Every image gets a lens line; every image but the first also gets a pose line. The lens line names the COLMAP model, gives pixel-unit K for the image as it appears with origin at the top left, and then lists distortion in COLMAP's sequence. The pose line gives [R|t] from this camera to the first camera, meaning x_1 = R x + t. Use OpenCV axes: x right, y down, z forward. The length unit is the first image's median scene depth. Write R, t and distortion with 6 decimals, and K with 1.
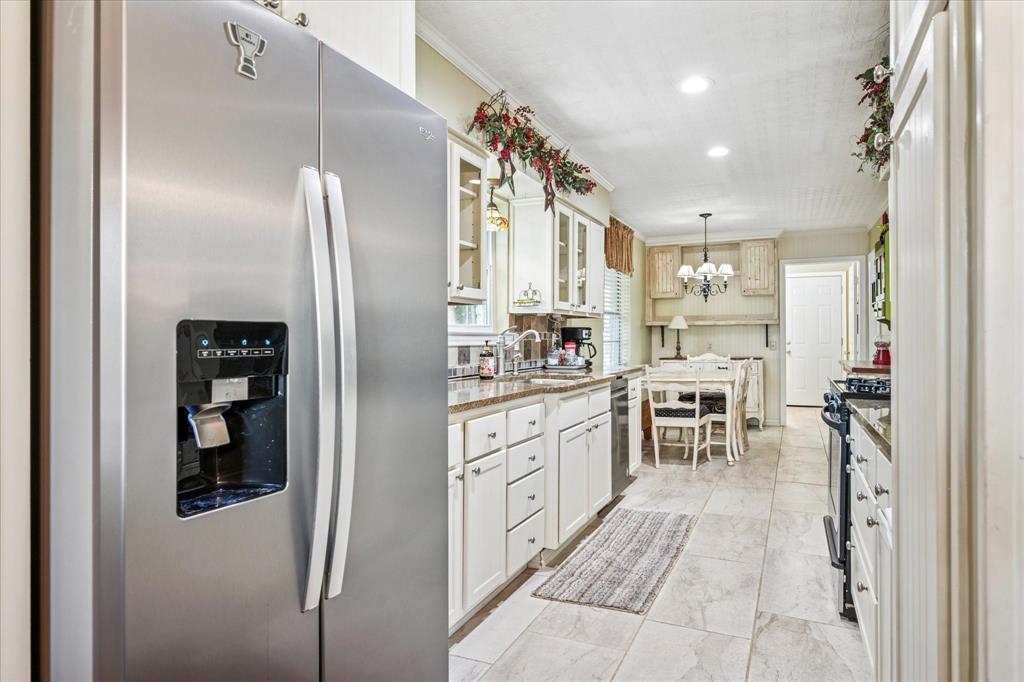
lens RADIAL K [[603.4, 0, 512.9], [0, 603.4, 334.5], [0, 0, 1]] dist [-0.000134, 0.000086]
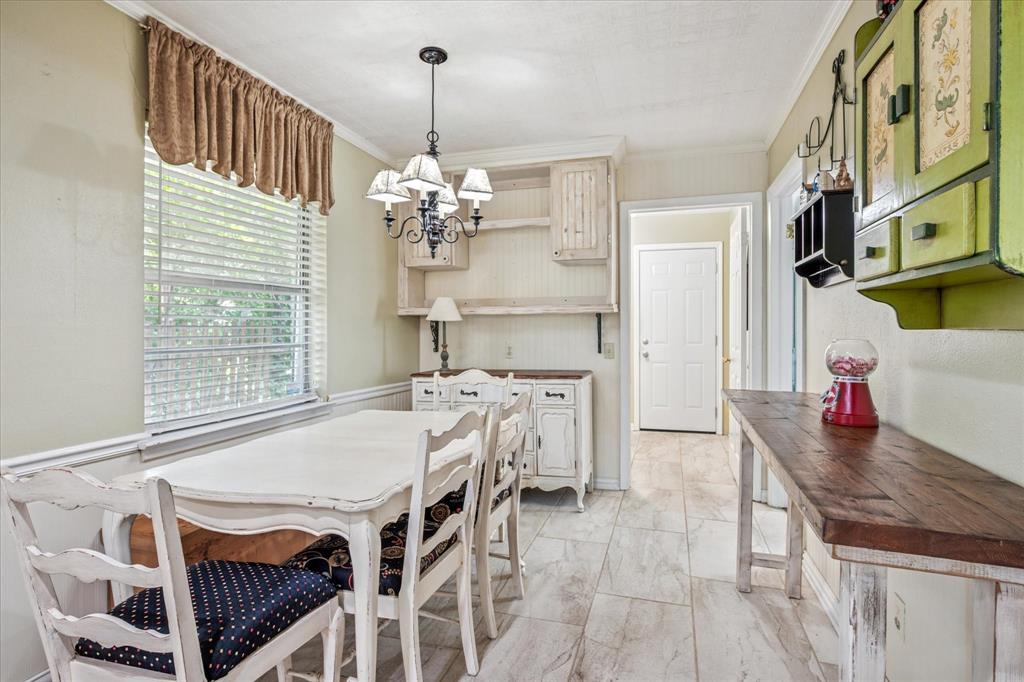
lens RADIAL K [[540.4, 0, 499.5], [0, 540.4, 327.0], [0, 0, 1]] dist [0.000362, 0.000054]
pose [[0.991279, 0.003122, 0.131745, 0.463801], [-0.003183, 0.999995, 0.000248, -0.007175], [-0.131743, -0.000665, 0.991284, 0.896840]]
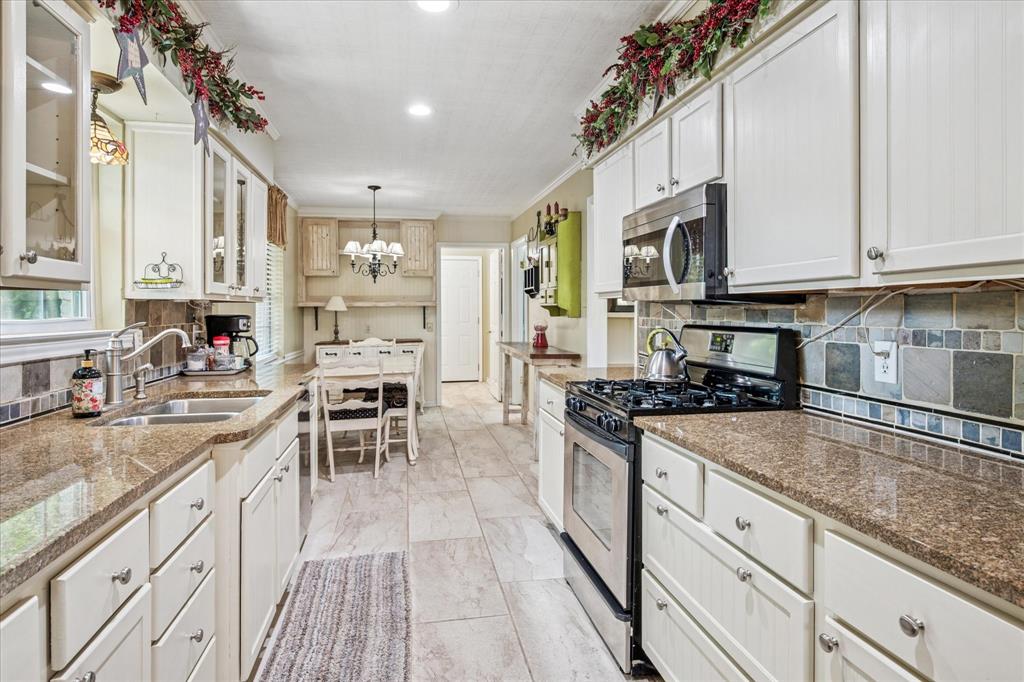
lens RADIAL K [[579.2, 0, 513.7], [0, 579.2, 315.3], [0, 0, 1]] dist [-0.000377, -0.000414]
pose [[0.814748, -0.006279, 0.579781, -0.024507], [-0.000828, 0.999928, 0.011994, -0.023124], [-0.579814, -0.010252, 0.814684, 0.241486]]
